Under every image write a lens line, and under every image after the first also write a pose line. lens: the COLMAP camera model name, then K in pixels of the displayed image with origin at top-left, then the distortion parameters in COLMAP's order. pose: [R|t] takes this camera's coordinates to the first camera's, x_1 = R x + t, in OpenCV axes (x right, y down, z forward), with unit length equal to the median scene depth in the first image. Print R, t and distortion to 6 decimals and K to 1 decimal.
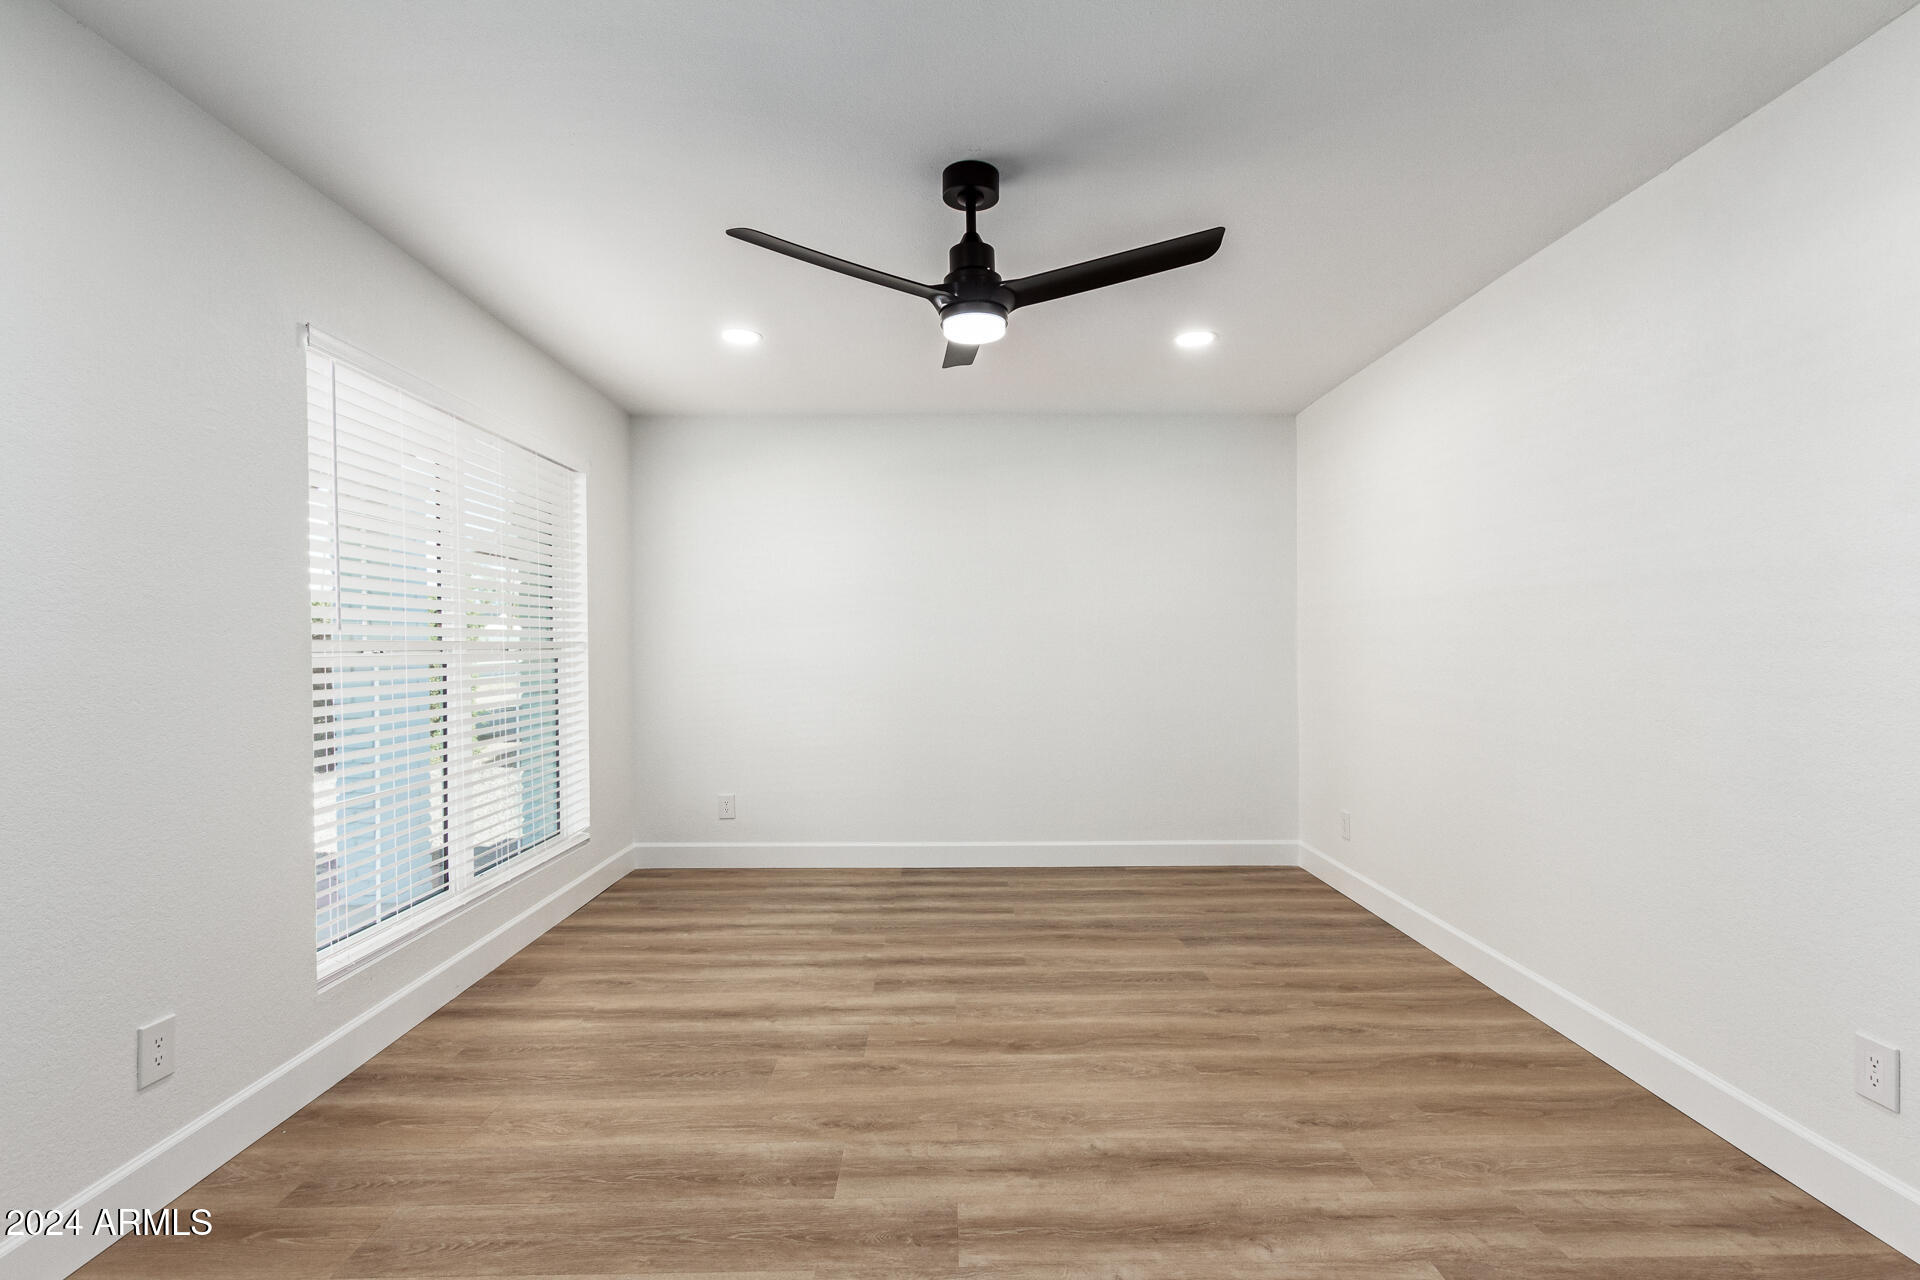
lens RADIAL K [[899.2, 0, 959.3], [0, 899.2, 649.5], [0, 0, 1]] dist [0.009756, -0.003709]
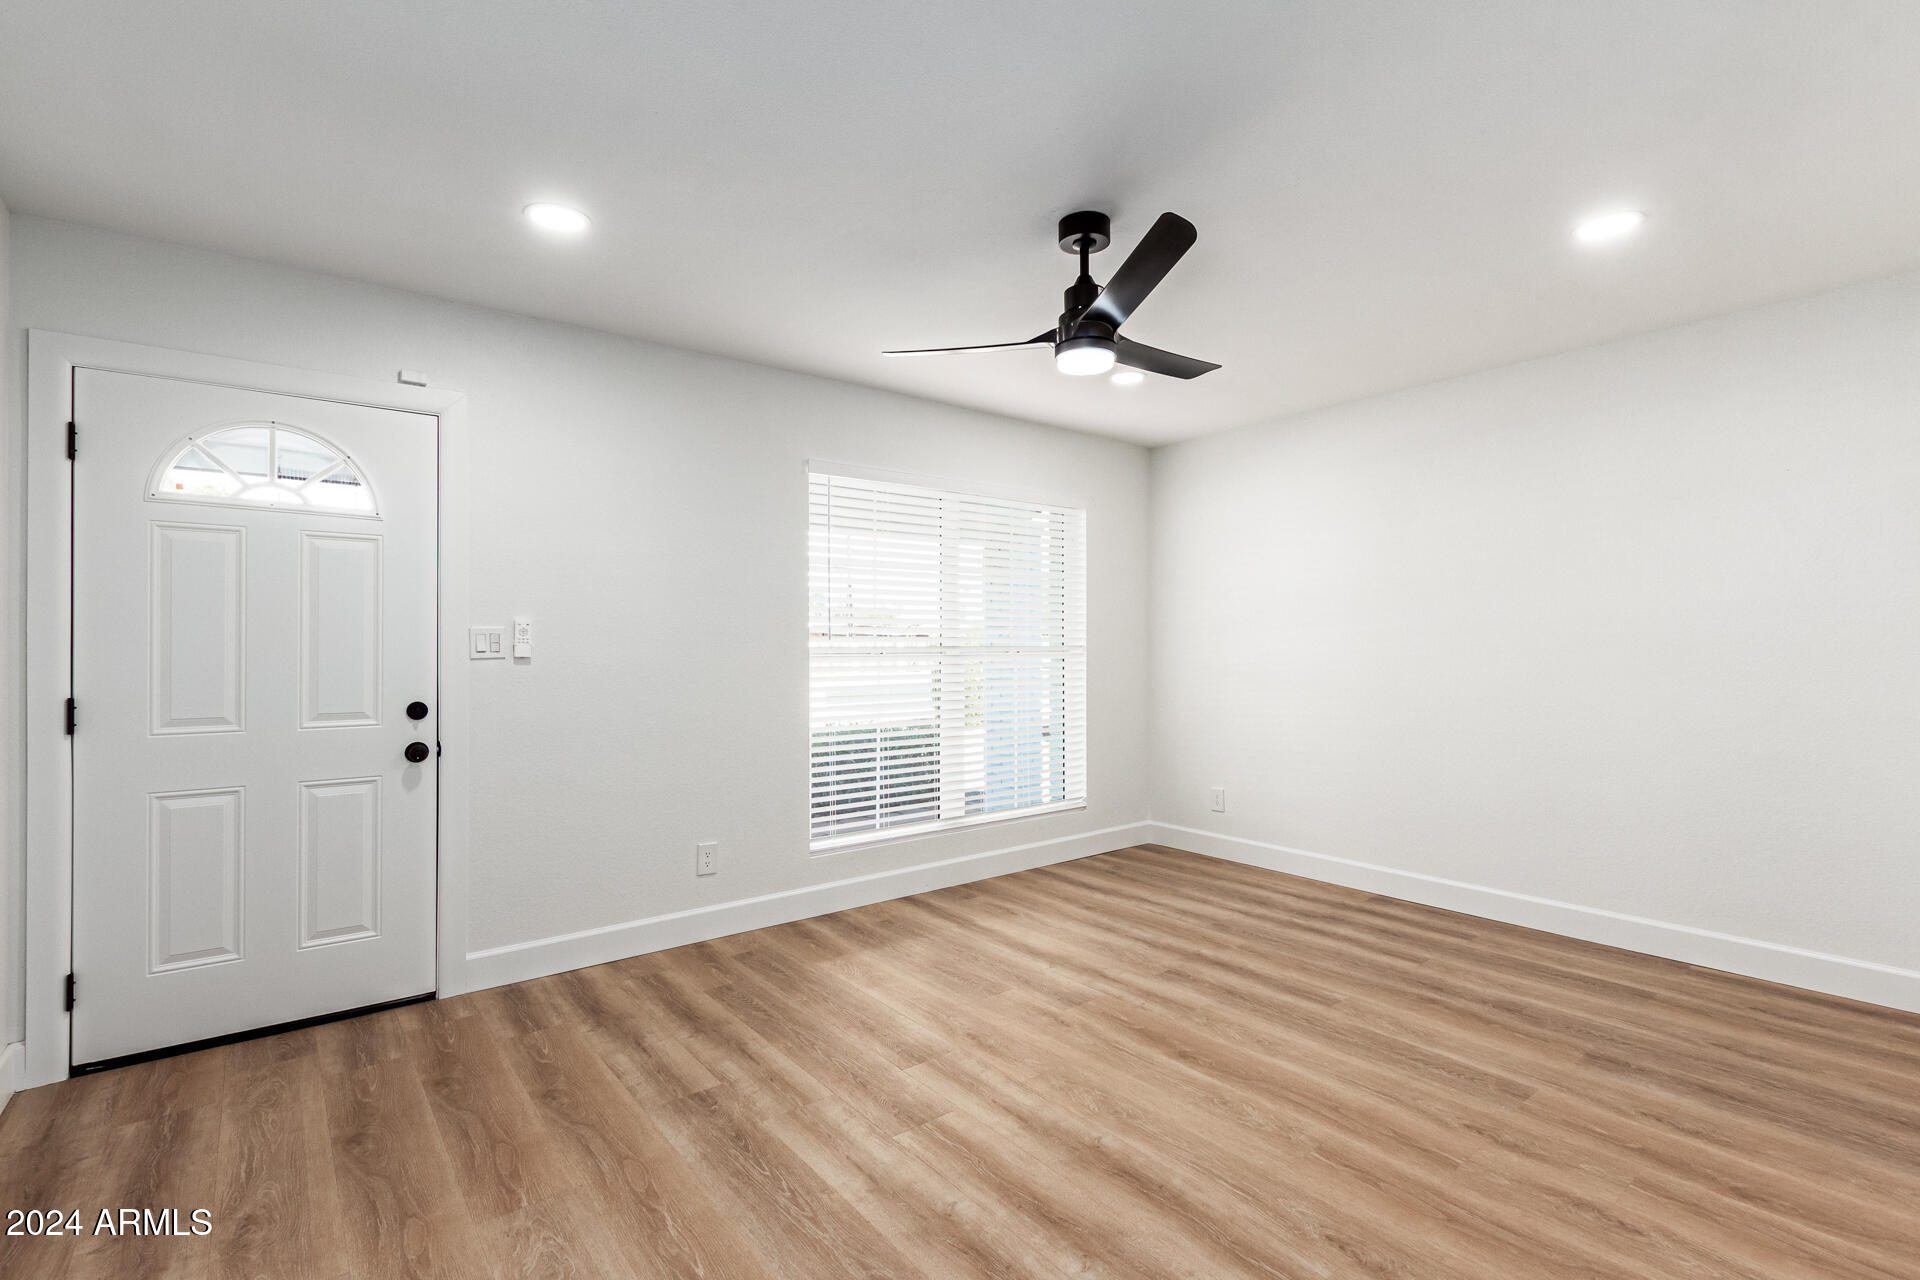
lens RADIAL K [[899.2, 0, 942.6], [0, 899.2, 636.0], [0, 0, 1]] dist [0.009756, -0.003709]
pose [[0.581636, -0.012616, -0.813351, 0.576332], [-0.000165, 0.999878, -0.015627, -0.001620], [0.813449, 0.009224, 0.581563, 0.166475]]
